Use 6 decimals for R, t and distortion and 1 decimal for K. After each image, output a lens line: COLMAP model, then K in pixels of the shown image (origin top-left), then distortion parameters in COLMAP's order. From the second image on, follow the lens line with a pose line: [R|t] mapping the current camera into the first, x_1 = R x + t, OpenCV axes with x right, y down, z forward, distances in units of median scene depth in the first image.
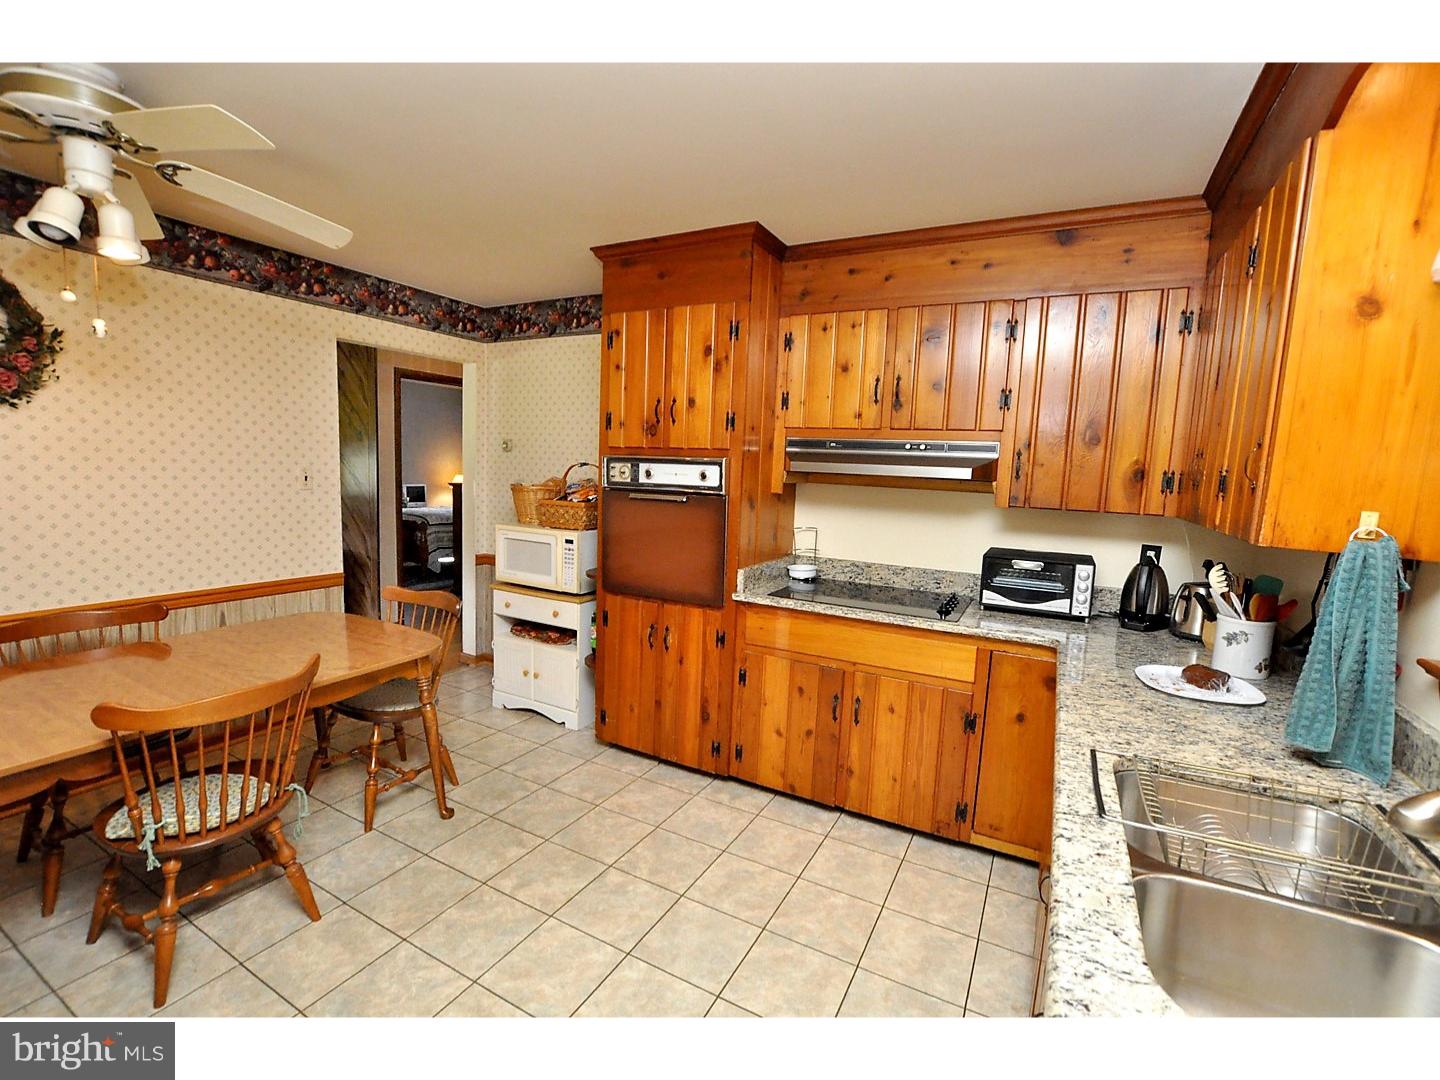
lens RADIAL K [[640.2, 0, 725.7], [0, 640.2, 540.5], [0, 0, 1]] dist [-0.018663, 0.000618]
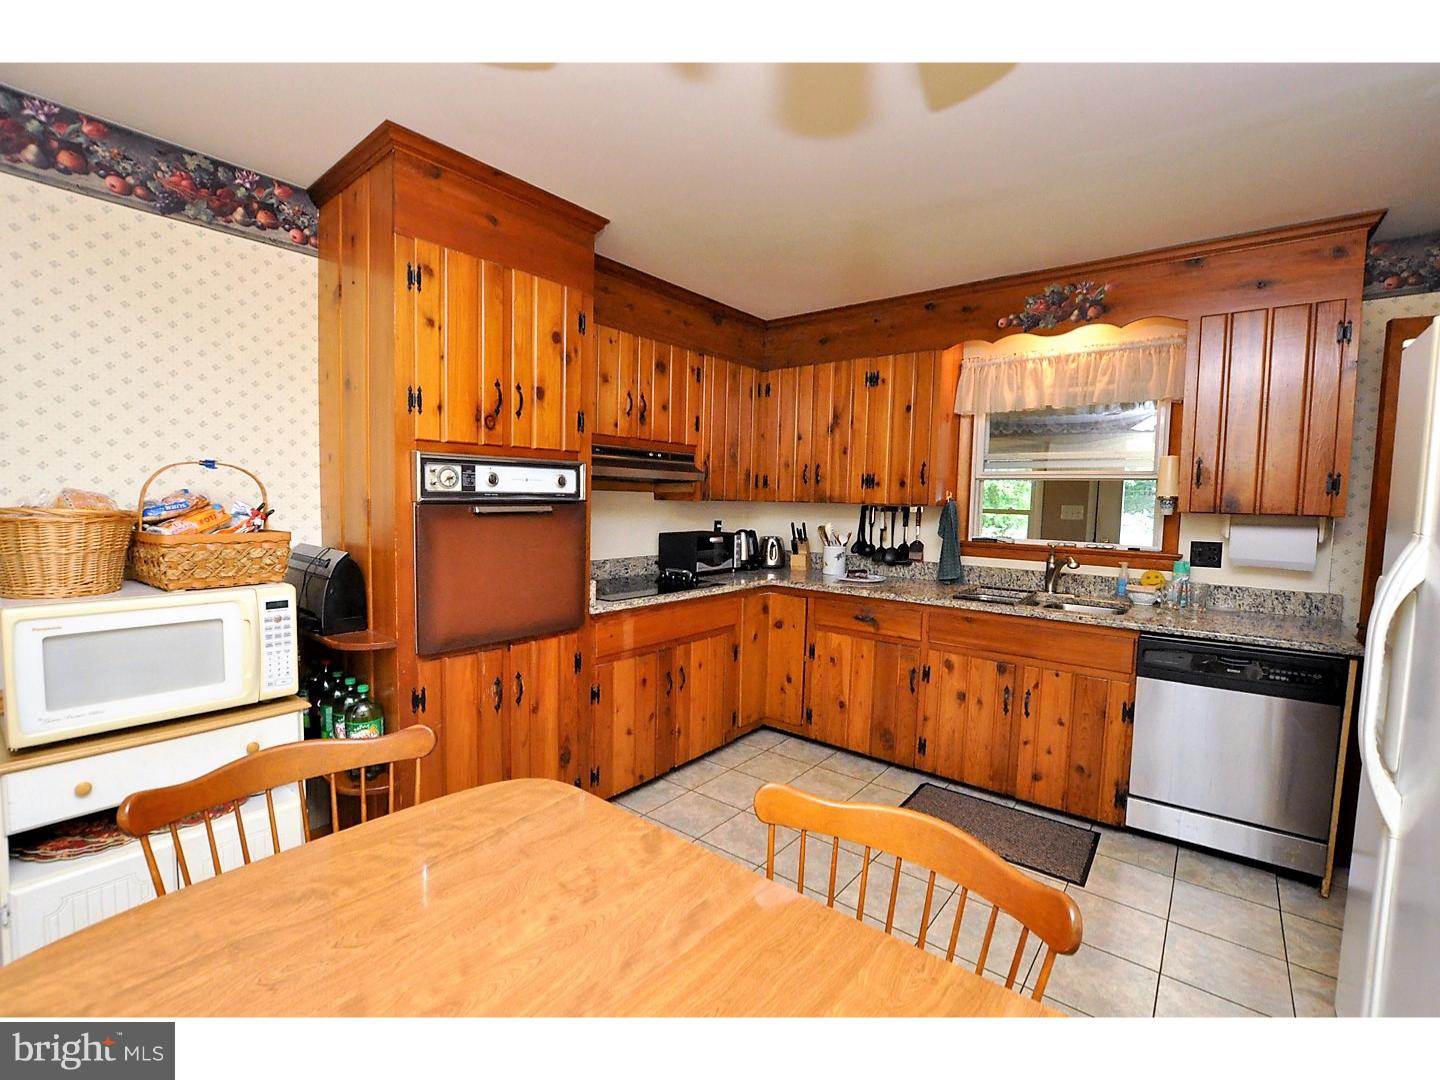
lens RADIAL K [[640.2, 0, 725.7], [0, 640.2, 540.5], [0, 0, 1]] dist [-0.018663, 0.000618]
pose [[0.178897, -0.100832, 0.978687, -0.832283], [0.101798, 0.991293, 0.083522, -0.070071], [-0.978587, 0.084687, 0.187604, 0.614601]]
